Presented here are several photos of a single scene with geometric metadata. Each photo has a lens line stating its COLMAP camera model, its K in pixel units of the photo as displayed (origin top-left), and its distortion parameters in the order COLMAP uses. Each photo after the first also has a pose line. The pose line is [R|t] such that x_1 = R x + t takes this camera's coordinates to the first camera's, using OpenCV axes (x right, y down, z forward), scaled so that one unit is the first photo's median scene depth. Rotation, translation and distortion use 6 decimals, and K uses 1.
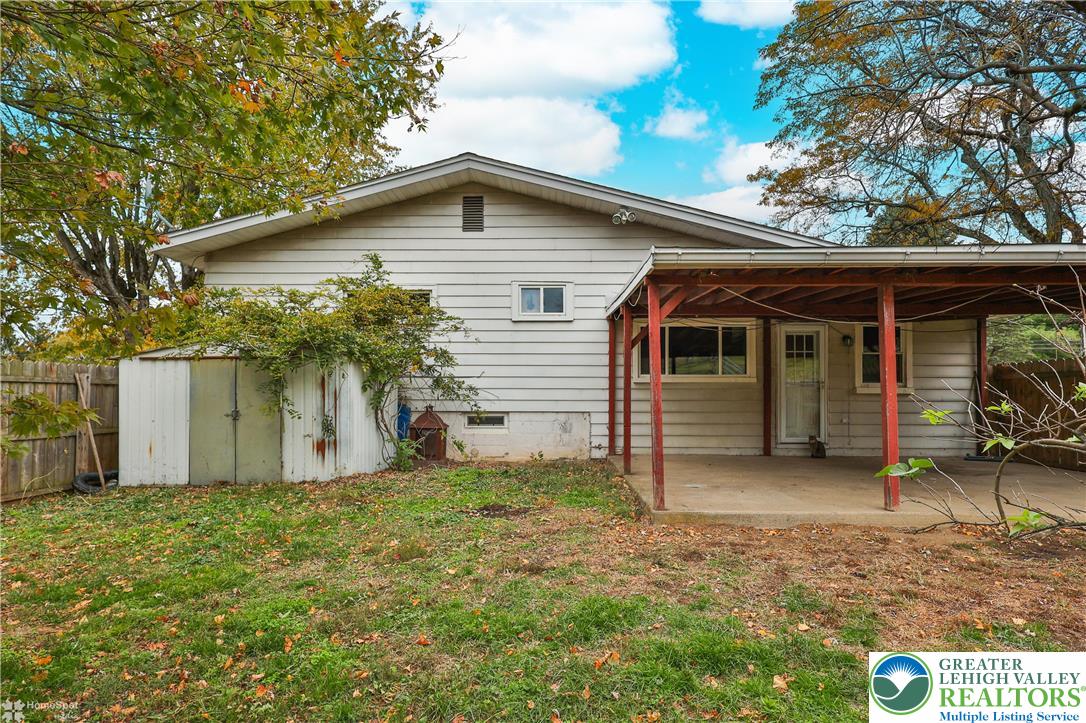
lens RADIAL K [[520.0, 0, 544.8], [0, 520.0, 394.9], [0, 0, 1]] dist [-0.002333, -0.000188]
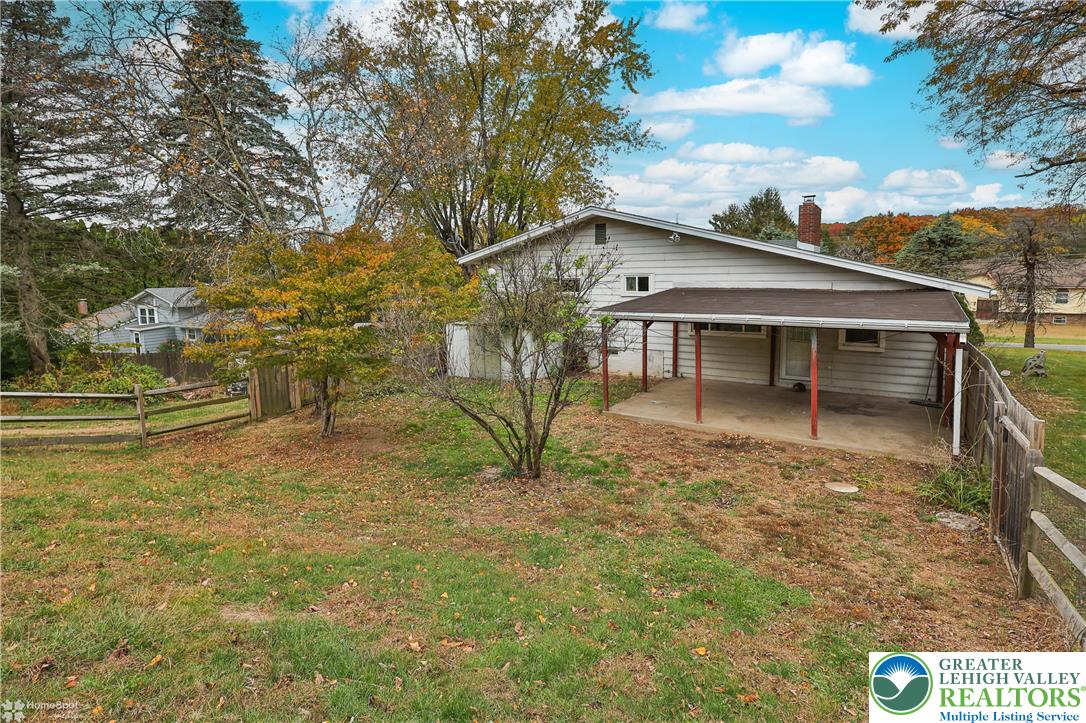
lens RADIAL K [[508.6, 0, 557.0], [0, 508.6, 330.9], [0, 0, 1]] dist [-0.001856, 0.000421]
pose [[0.866075, 0.040250, -0.498290, 0.619358], [0.014968, 0.994219, 0.106325, -0.214450], [0.499689, -0.099544, 0.860466, -0.598344]]
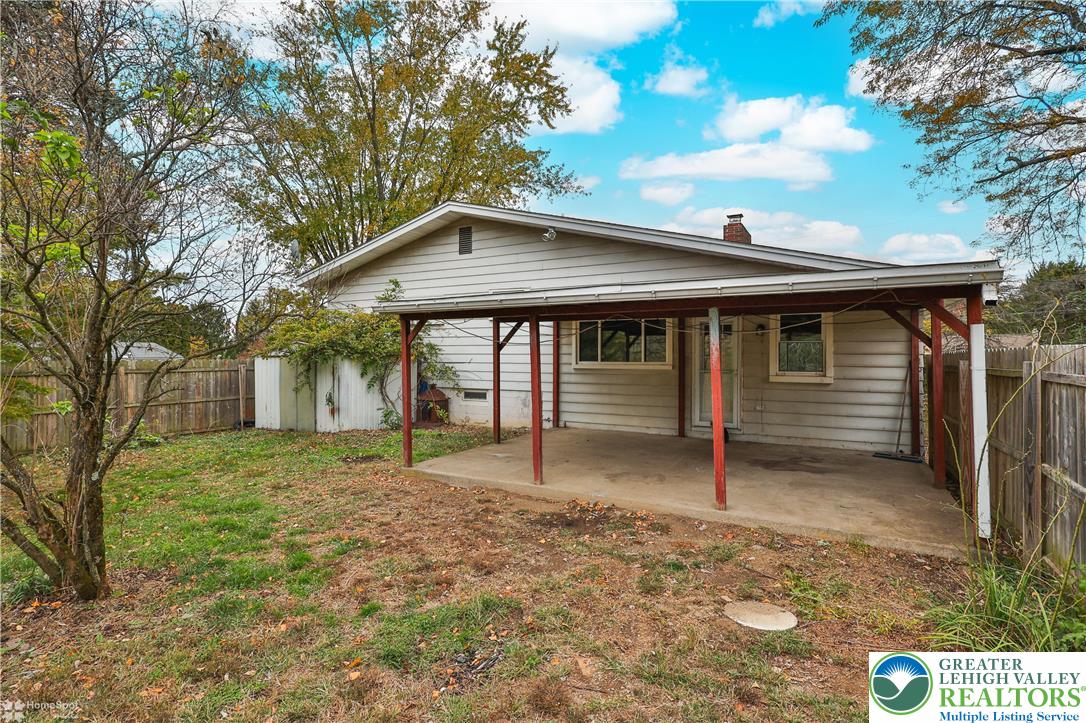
lens RADIAL K [[507.8, 0, 540.9], [0, 507.8, 356.9], [0, 0, 1]] dist [0.000807, -0.000208]
pose [[0.893303, 0.000120, -0.449455, 0.641789], [0.002930, 0.999977, 0.006090, -0.058069], [0.449446, -0.006757, 0.893282, -0.085432]]
